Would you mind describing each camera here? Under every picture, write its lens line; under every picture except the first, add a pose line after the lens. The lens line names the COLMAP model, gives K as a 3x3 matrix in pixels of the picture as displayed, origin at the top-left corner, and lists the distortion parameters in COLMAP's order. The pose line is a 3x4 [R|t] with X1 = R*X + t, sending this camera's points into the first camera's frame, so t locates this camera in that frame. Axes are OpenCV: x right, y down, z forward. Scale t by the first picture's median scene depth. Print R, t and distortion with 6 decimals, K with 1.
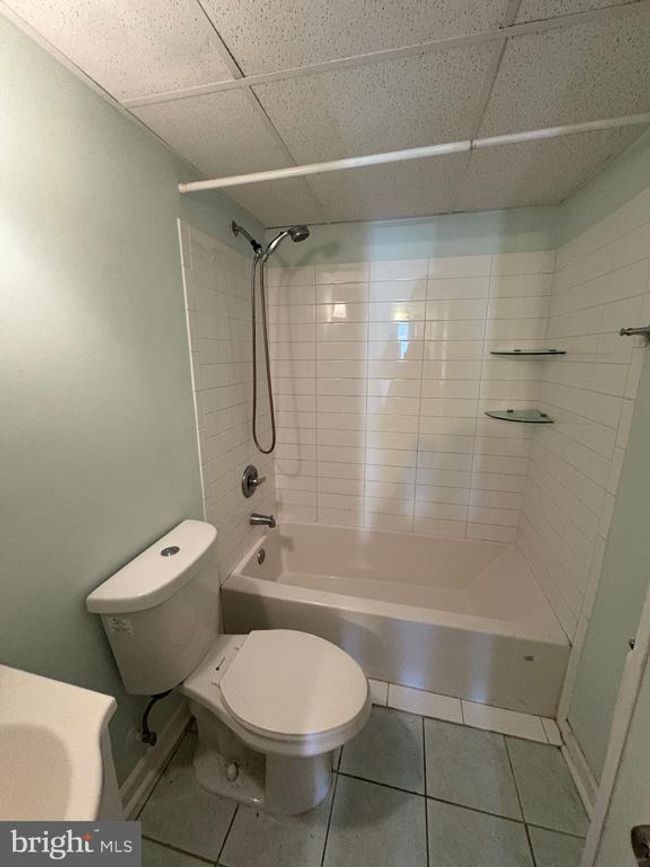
lens RADIAL K [[346.4, 0, 325.0], [0, 346.4, 433.5], [0, 0, 1]] dist [0.001547, 0.000255]
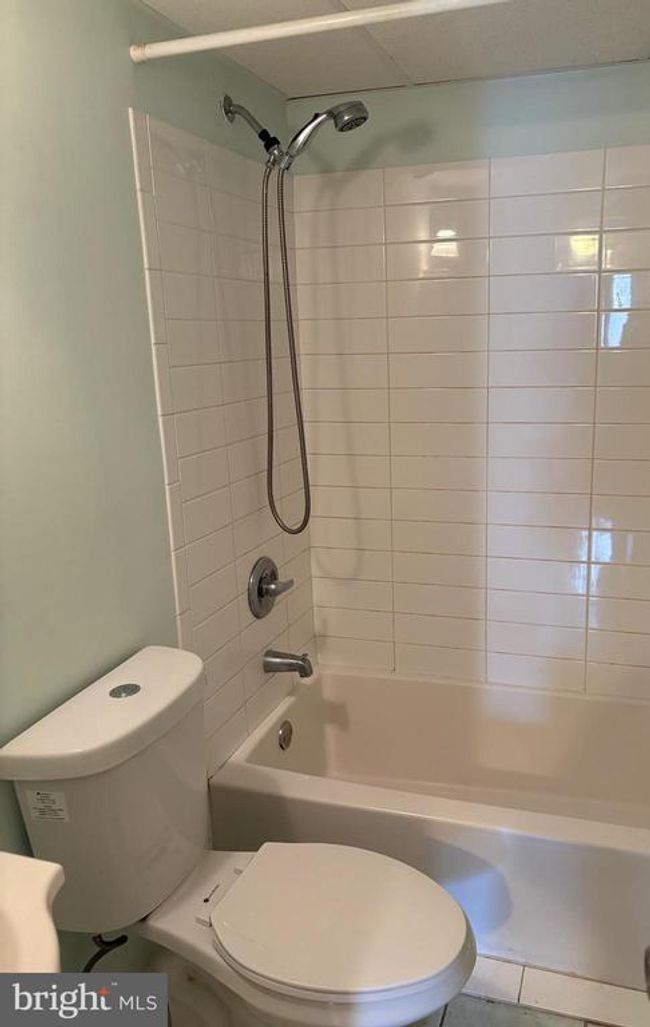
lens RADIAL K [[774.2, 0, 388.0], [0, 774.2, 514.6], [0, 0, 1]] dist [0.051546, -0.007345]
pose [[0.998380, -0.006230, -0.056560, 0.042679], [0.006507, 0.999968, 0.004729, 0.025545], [0.056529, -0.005089, 0.998388, -0.173417]]
